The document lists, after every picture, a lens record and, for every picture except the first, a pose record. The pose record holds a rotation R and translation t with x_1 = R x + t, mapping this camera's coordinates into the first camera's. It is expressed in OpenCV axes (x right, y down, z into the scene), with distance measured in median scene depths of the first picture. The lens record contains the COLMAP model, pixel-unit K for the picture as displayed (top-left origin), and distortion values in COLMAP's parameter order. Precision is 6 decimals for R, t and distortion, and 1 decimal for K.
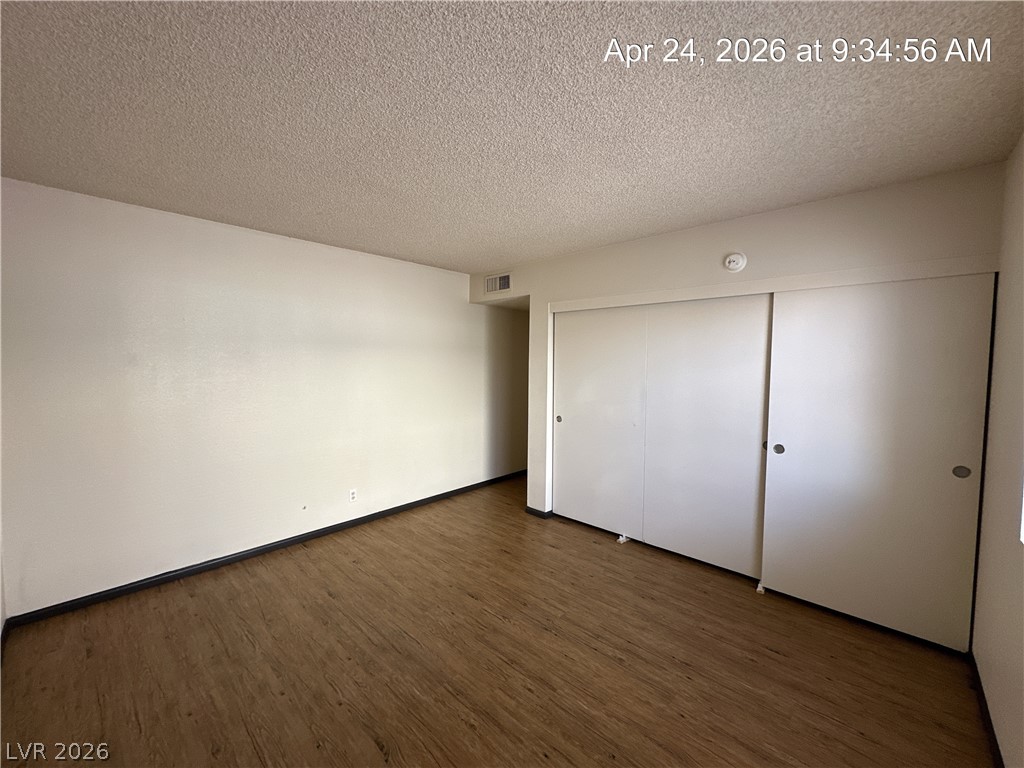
lens RADIAL K [[408.1, 0, 512.2], [0, 408.1, 383.8], [0, 0, 1]] dist [-0.001477, 0.000511]
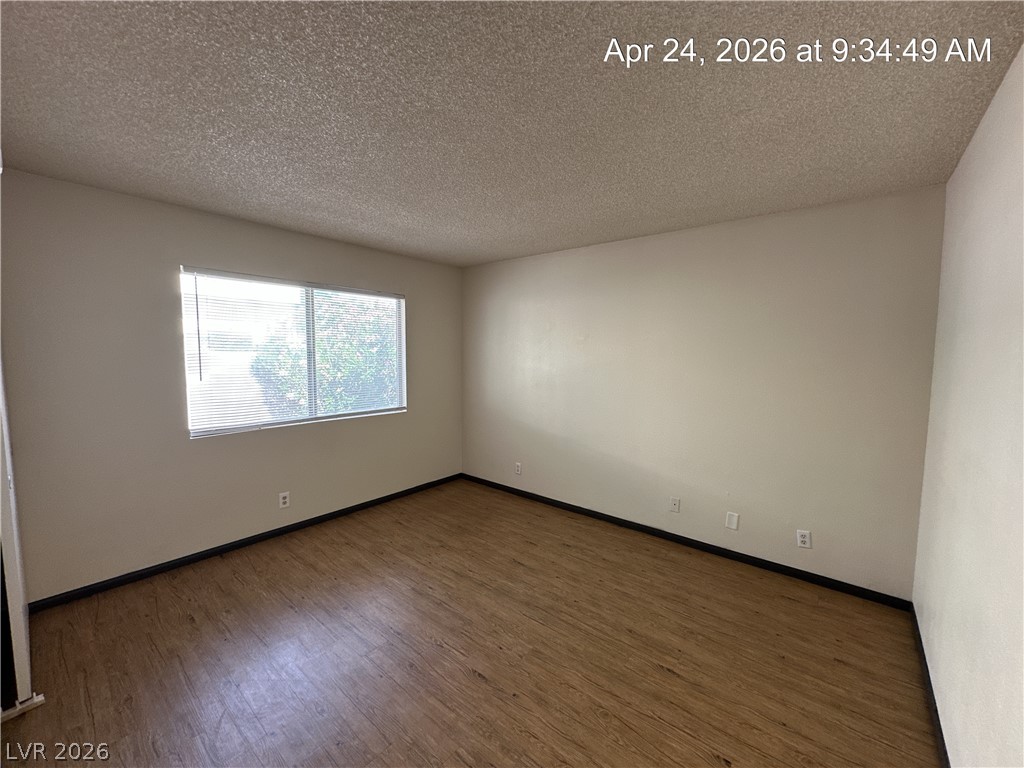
lens RADIAL K [[408.1, 0, 512.5], [0, 408.1, 383.9], [0, 0, 1]] dist [-0.001477, 0.000511]
pose [[-0.998369, -0.011801, -0.055866, -0.136598], [-0.019401, 0.990309, 0.137521, -0.126319], [0.053702, 0.138380, -0.988922, 2.091254]]
